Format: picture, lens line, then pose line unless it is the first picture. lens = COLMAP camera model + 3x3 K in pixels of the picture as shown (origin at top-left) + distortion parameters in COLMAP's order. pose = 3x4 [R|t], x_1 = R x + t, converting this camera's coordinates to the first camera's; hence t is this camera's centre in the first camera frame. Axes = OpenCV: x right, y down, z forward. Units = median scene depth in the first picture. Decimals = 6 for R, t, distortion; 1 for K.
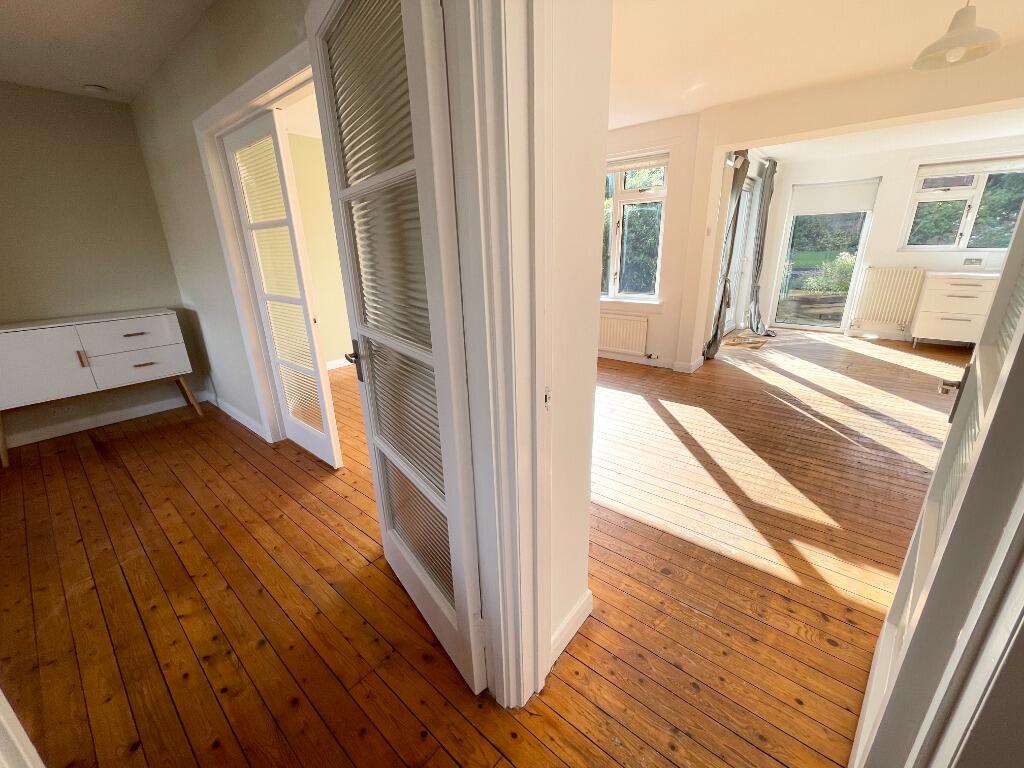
lens RADIAL K [[410.8, 0, 511.5], [0, 410.8, 381.5], [0, 0, 1]] dist [-0.003192, 0.000923]
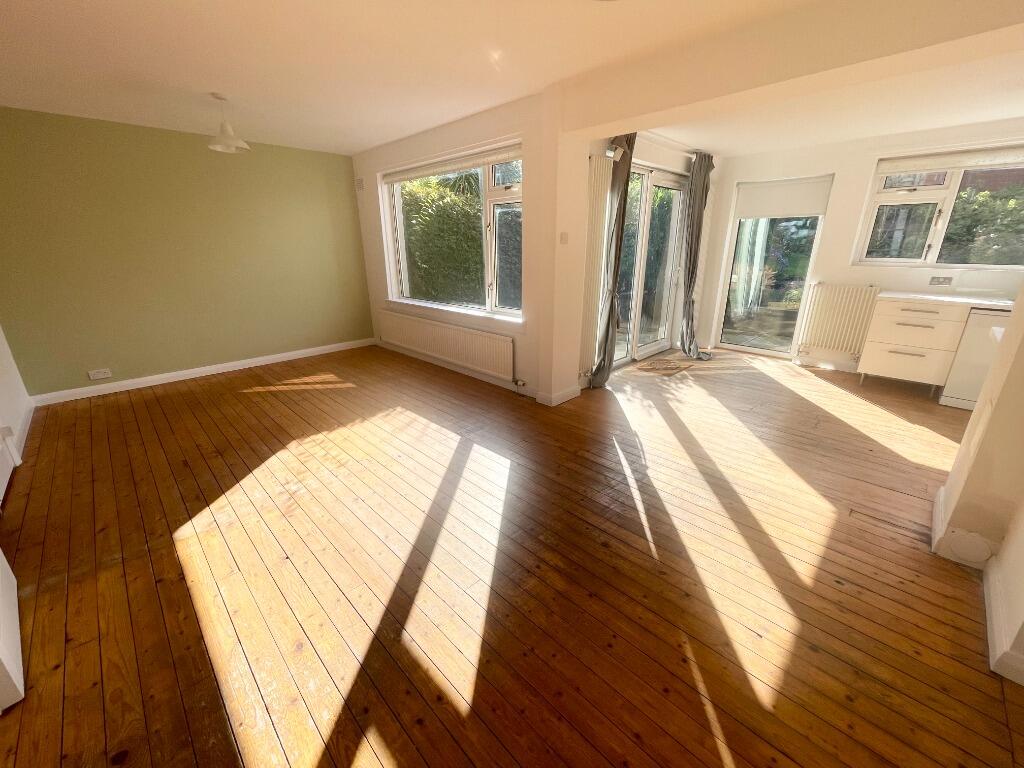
lens RADIAL K [[410.8, 0, 504.0], [0, 410.8, 377.4], [0, 0, 1]] dist [-0.003192, 0.000923]
pose [[0.995765, 0.045688, -0.079775, 0.357277], [-0.045979, 0.998941, -0.001820, -0.065774], [0.079607, 0.005480, 0.996811, 0.144551]]
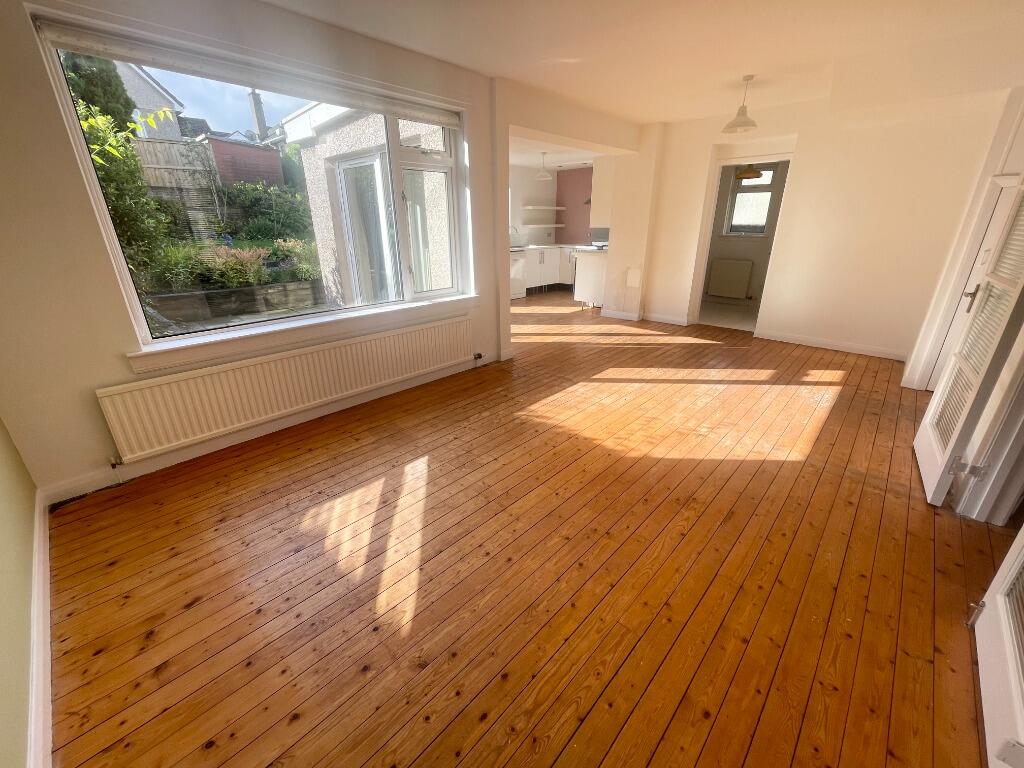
lens RADIAL K [[410.8, 0, 508.0], [0, 410.8, 380.9], [0, 0, 1]] dist [-0.003192, 0.000923]
pose [[0.055652, -0.334200, 0.940858, -0.467865], [0.315859, 0.899816, 0.300939, -0.242697], [-0.947173, 0.280430, 0.155636, 0.777160]]
